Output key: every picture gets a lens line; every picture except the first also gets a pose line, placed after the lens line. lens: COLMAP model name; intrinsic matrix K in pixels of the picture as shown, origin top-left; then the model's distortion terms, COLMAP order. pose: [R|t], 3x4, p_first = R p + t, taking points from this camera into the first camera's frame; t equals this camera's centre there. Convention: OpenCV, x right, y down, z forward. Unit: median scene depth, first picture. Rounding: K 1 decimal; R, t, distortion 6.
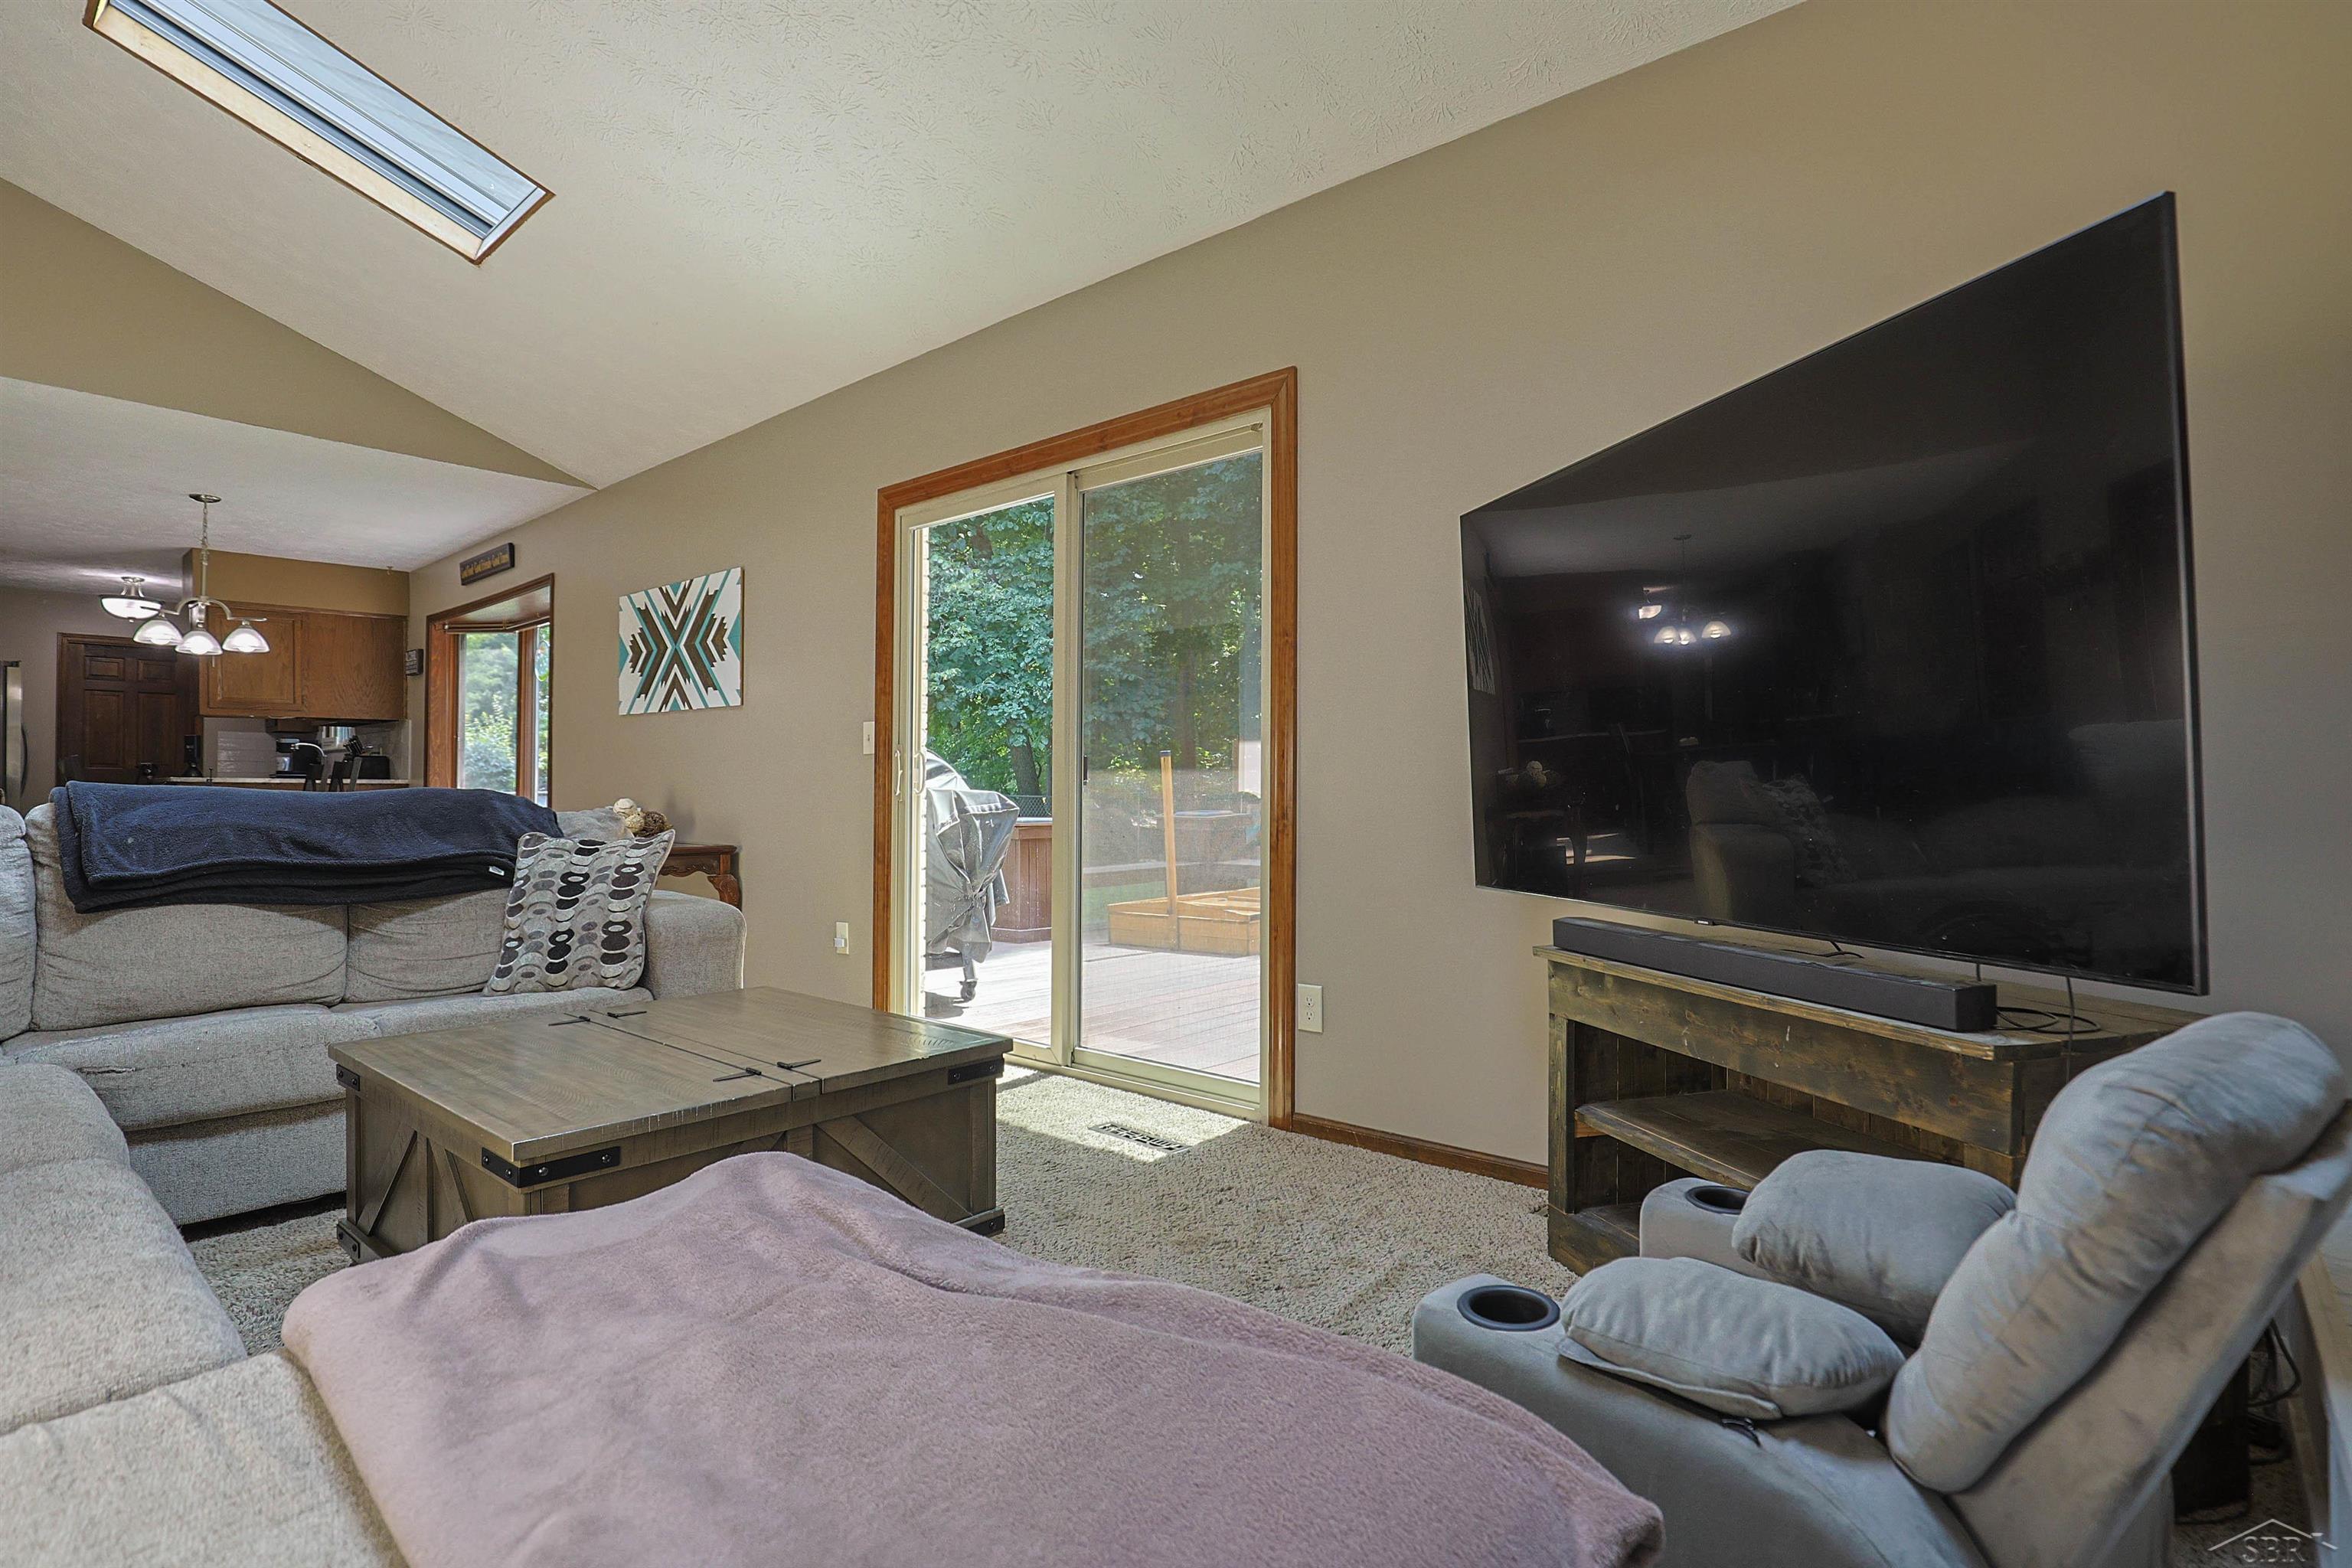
lens RADIAL K [[1138.4, 0, 1168.7], [0, 1138.4, 785.0], [0, 0, 1]] dist [-0.031047, 0.004442]
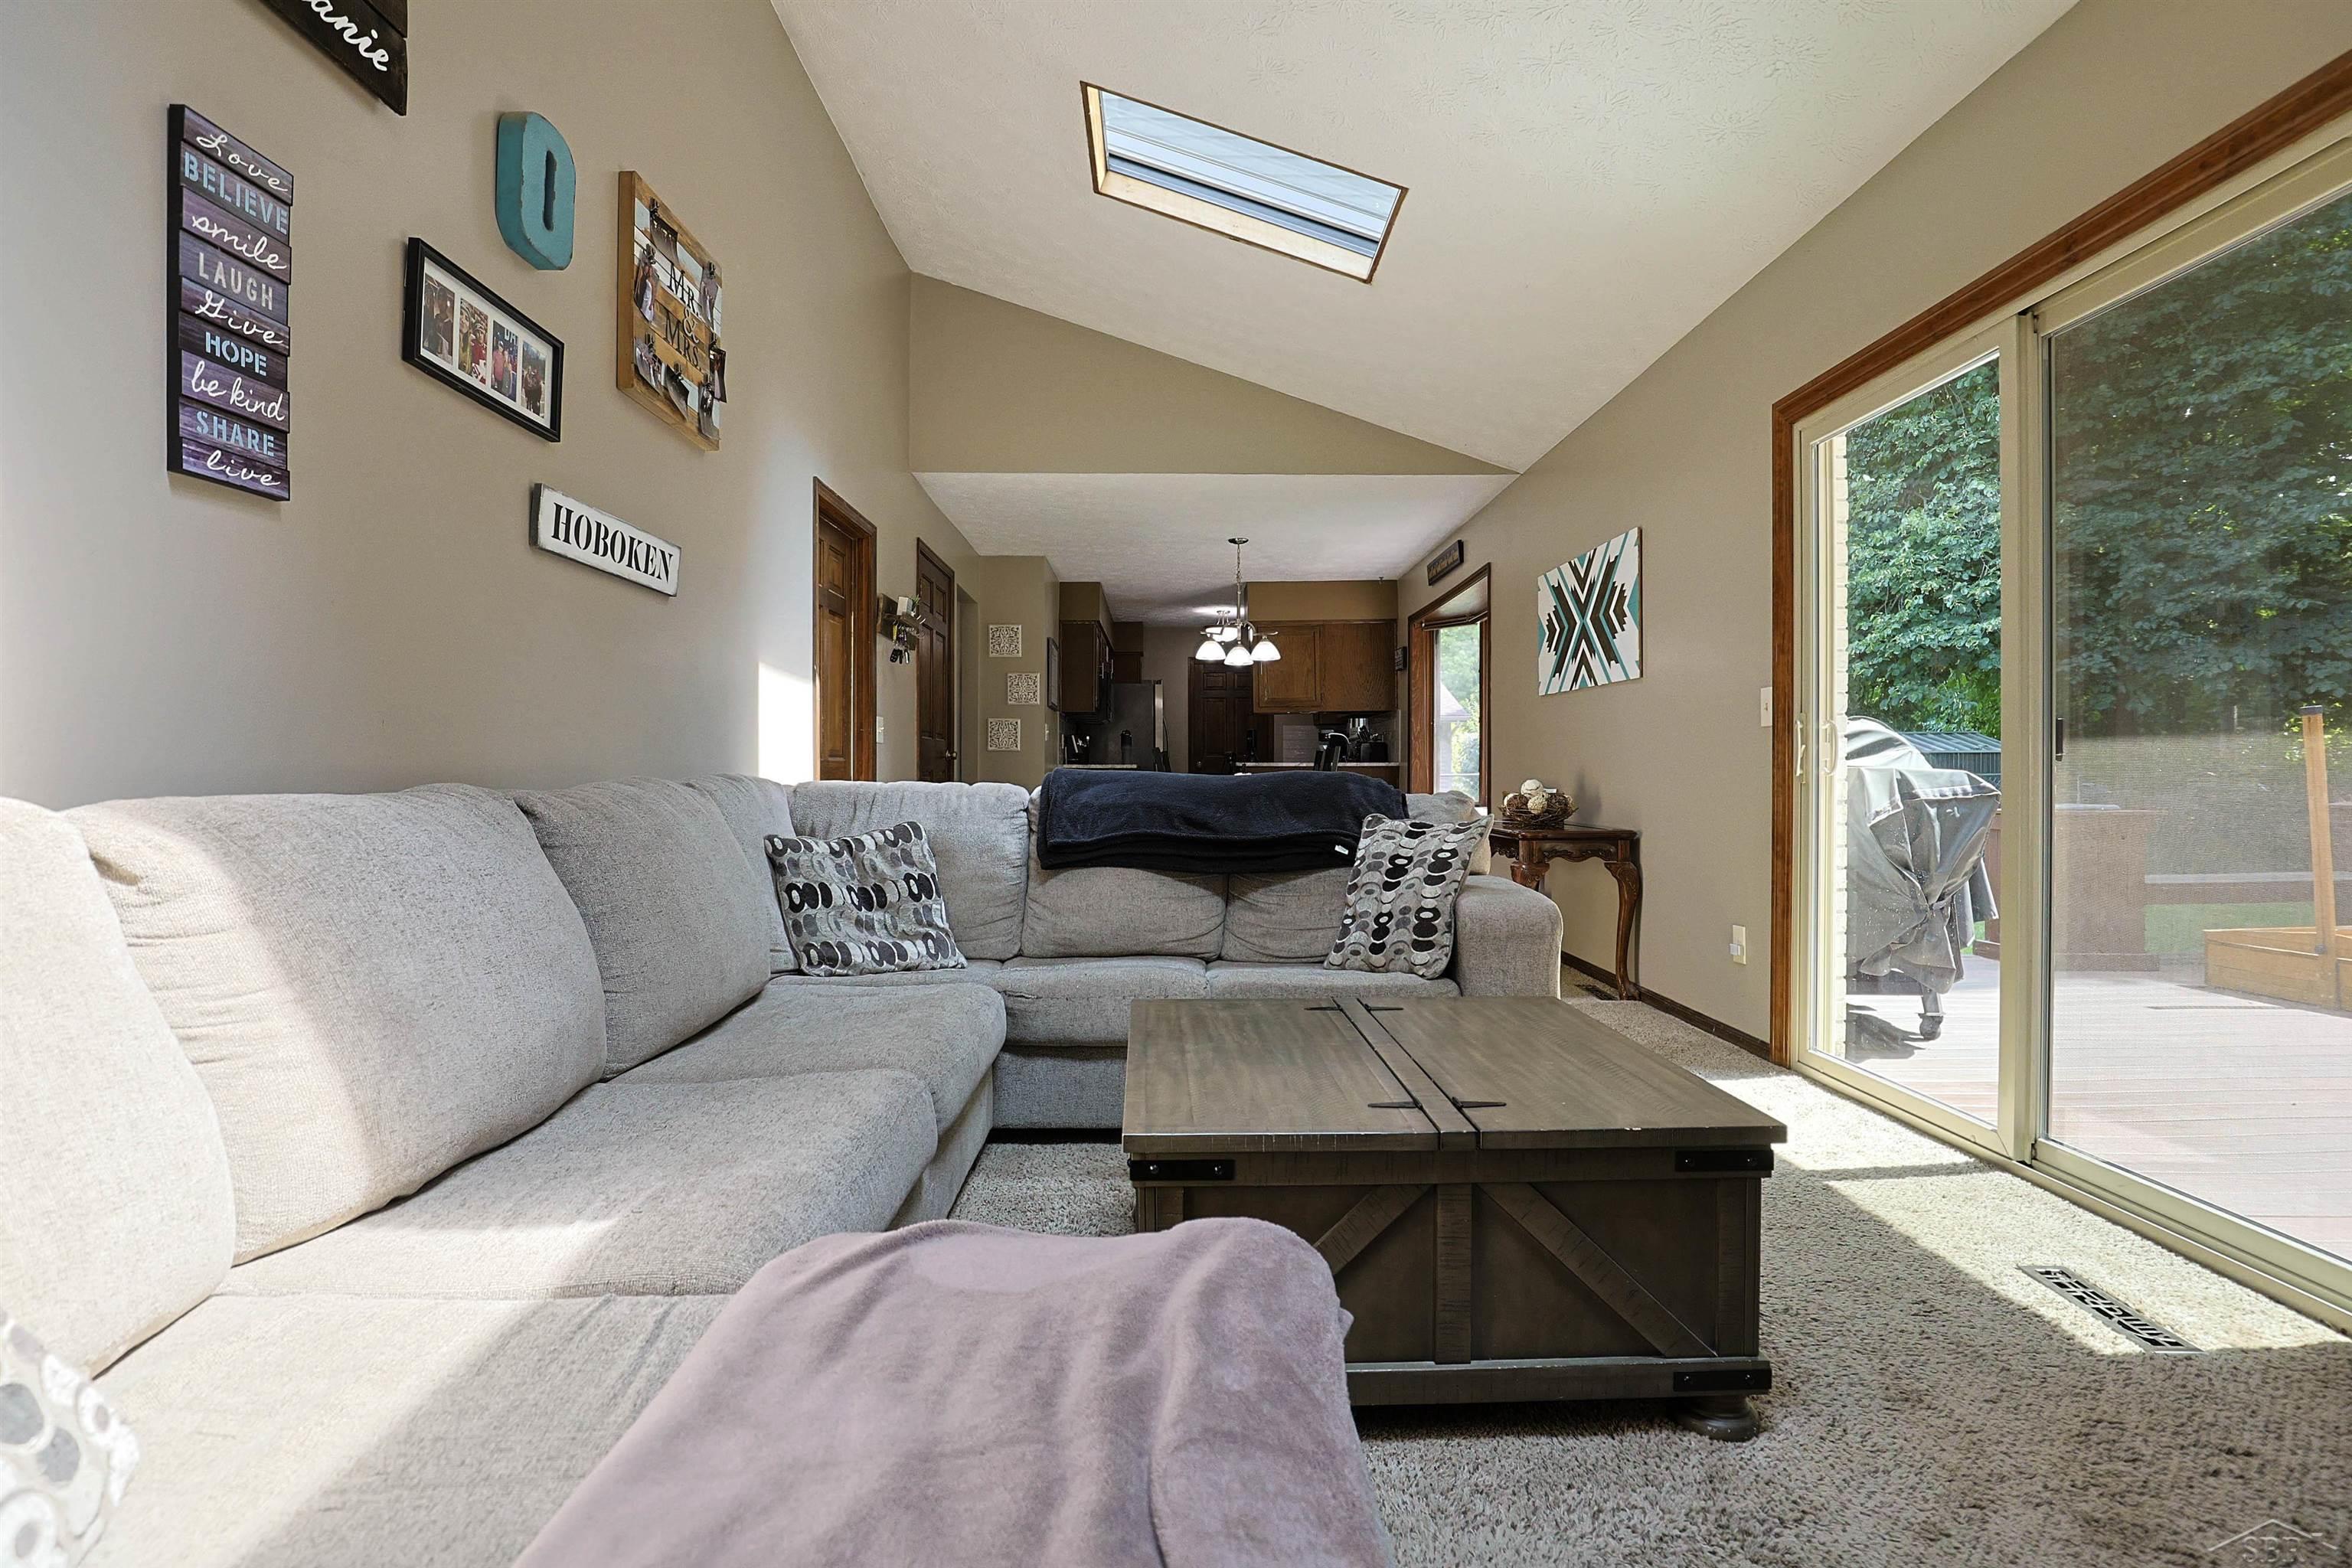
lens RADIAL K [[1138.4, 0, 1168.1], [0, 1138.4, 777.5], [0, 0, 1]] dist [-0.031047, 0.004442]
pose [[0.662570, -0.001437, -0.748999, 0.062941], [0.010435, 0.999919, 0.007312, -0.000454], [0.748928, -0.012661, 0.662531, 0.123817]]
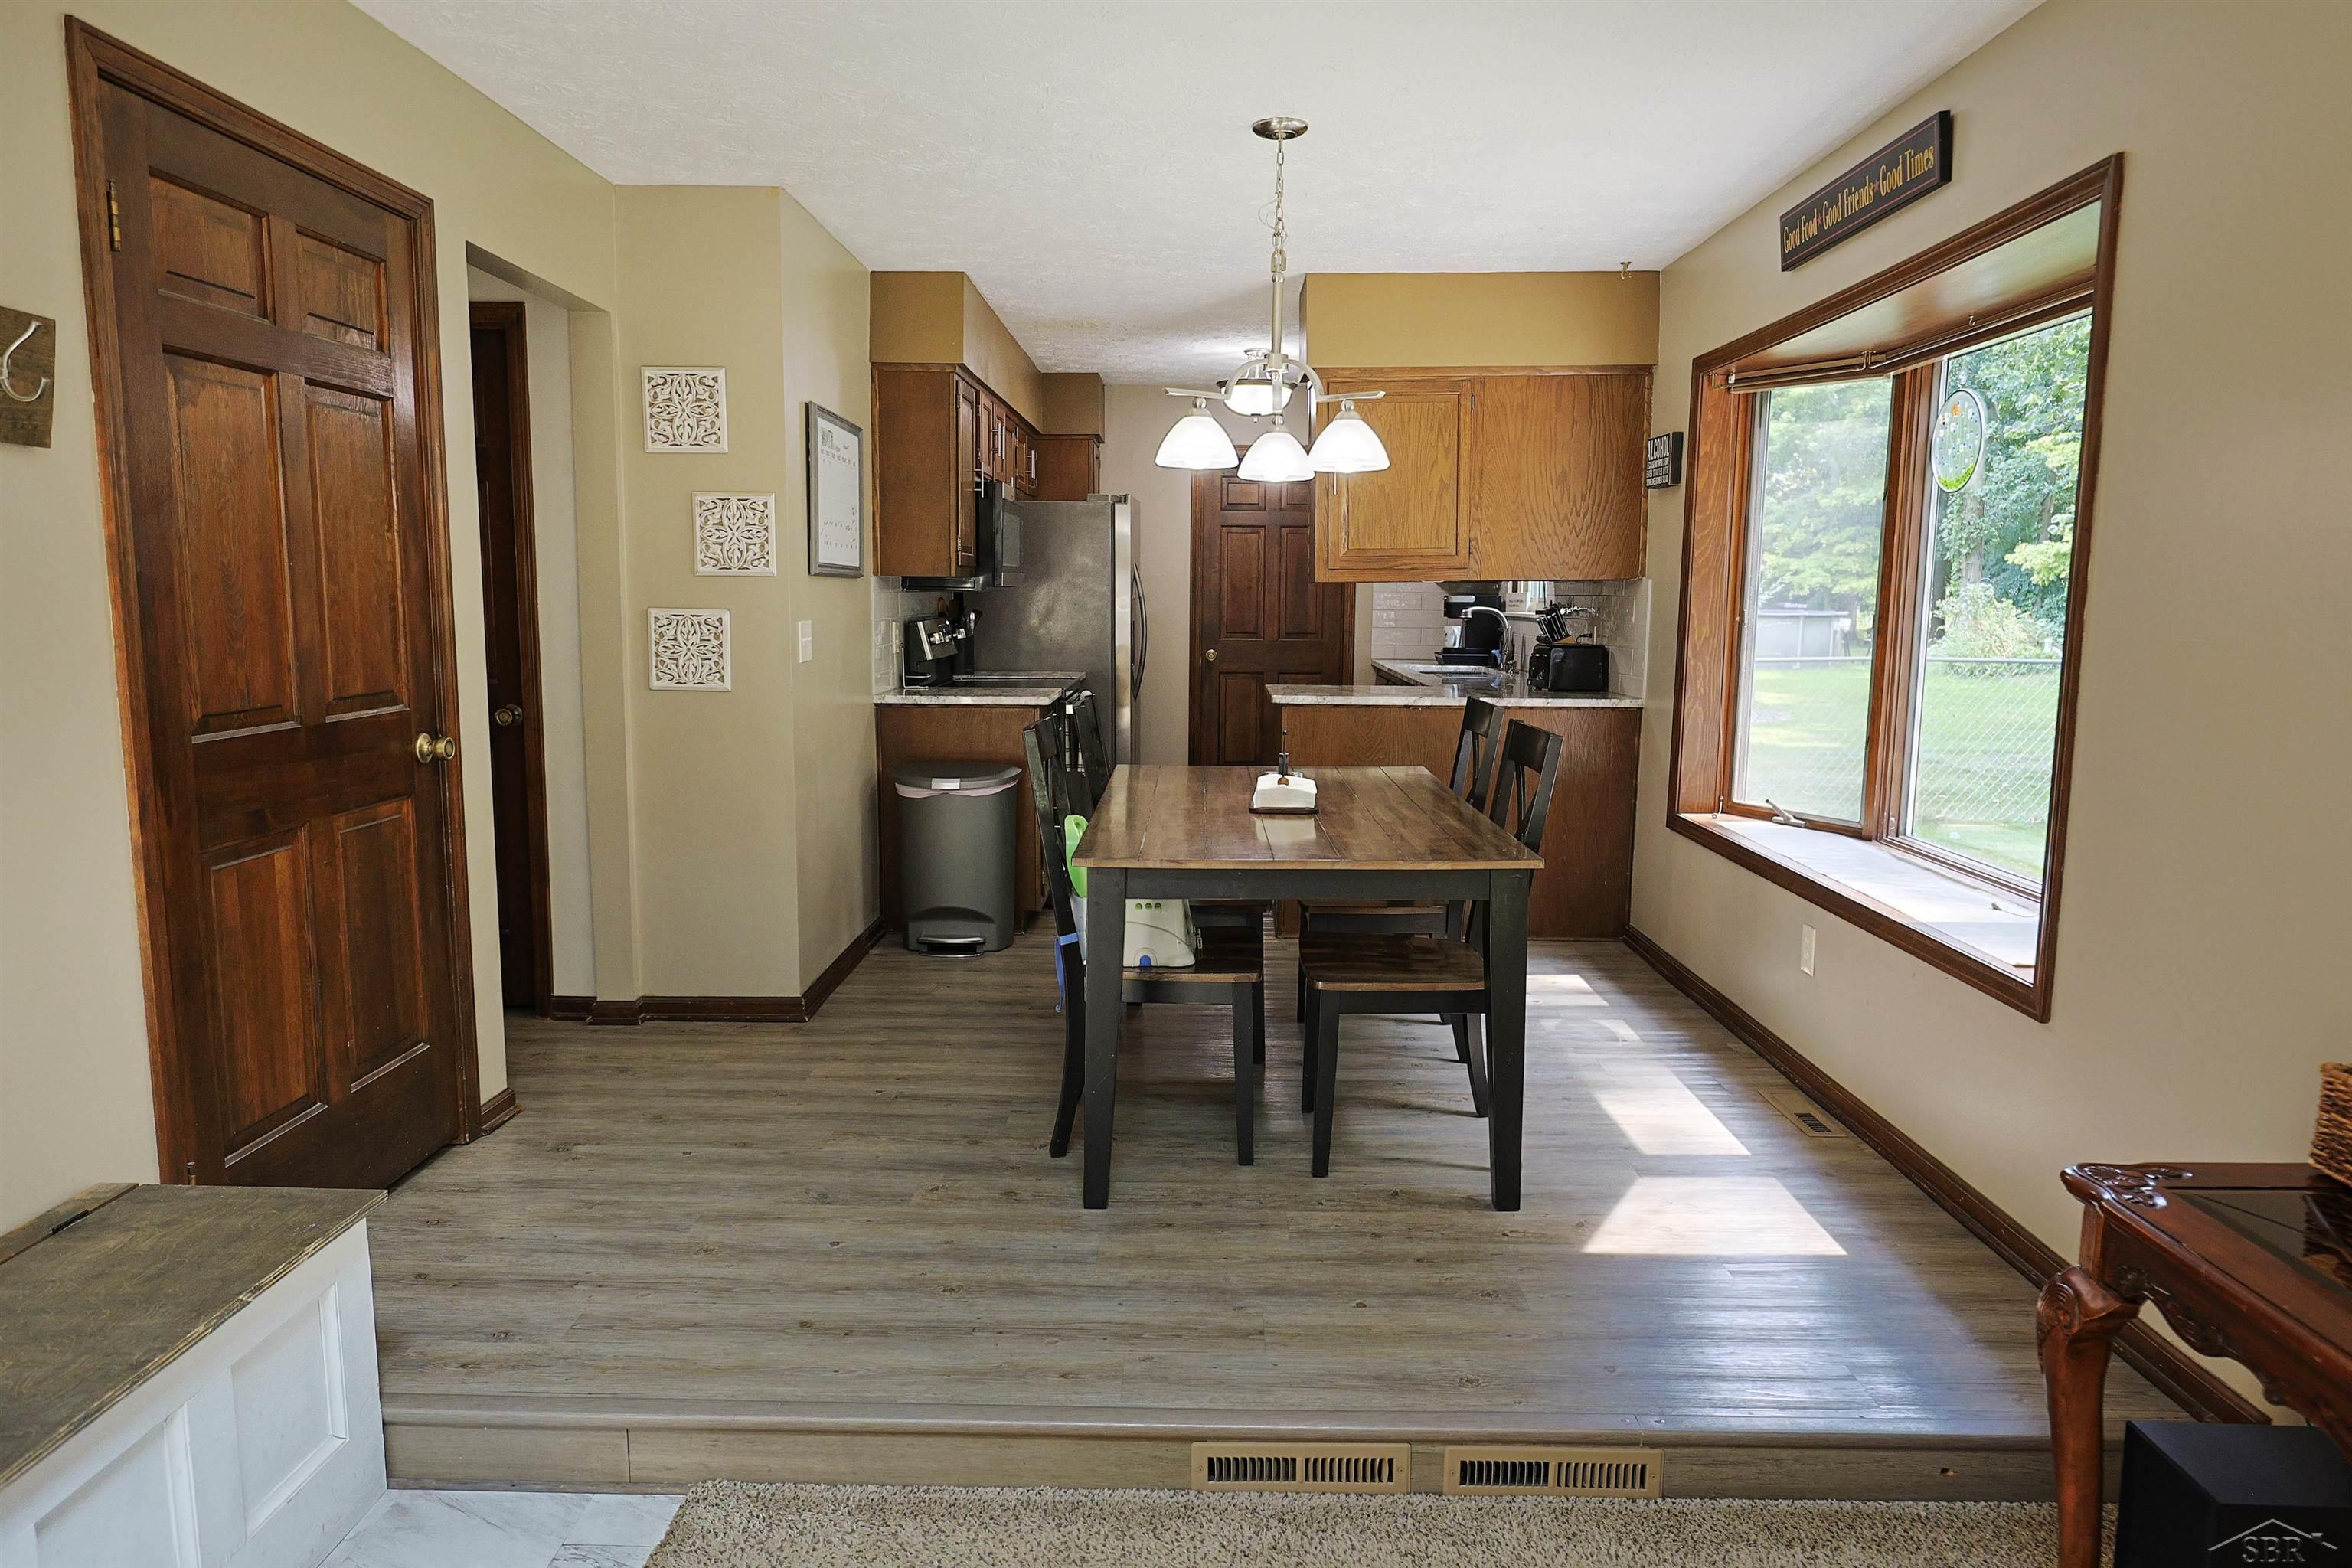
lens RADIAL K [[1532.2, 0, 1169.2], [0, 1532.2, 788.1], [0, 0, 1]] dist [-0.001389, 0.001631]
pose [[0.644193, 0.098268, -0.758524, -0.579425], [-0.000296, 0.991744, 0.128230, -0.106396], [0.764863, -0.082380, 0.638904, 0.794656]]
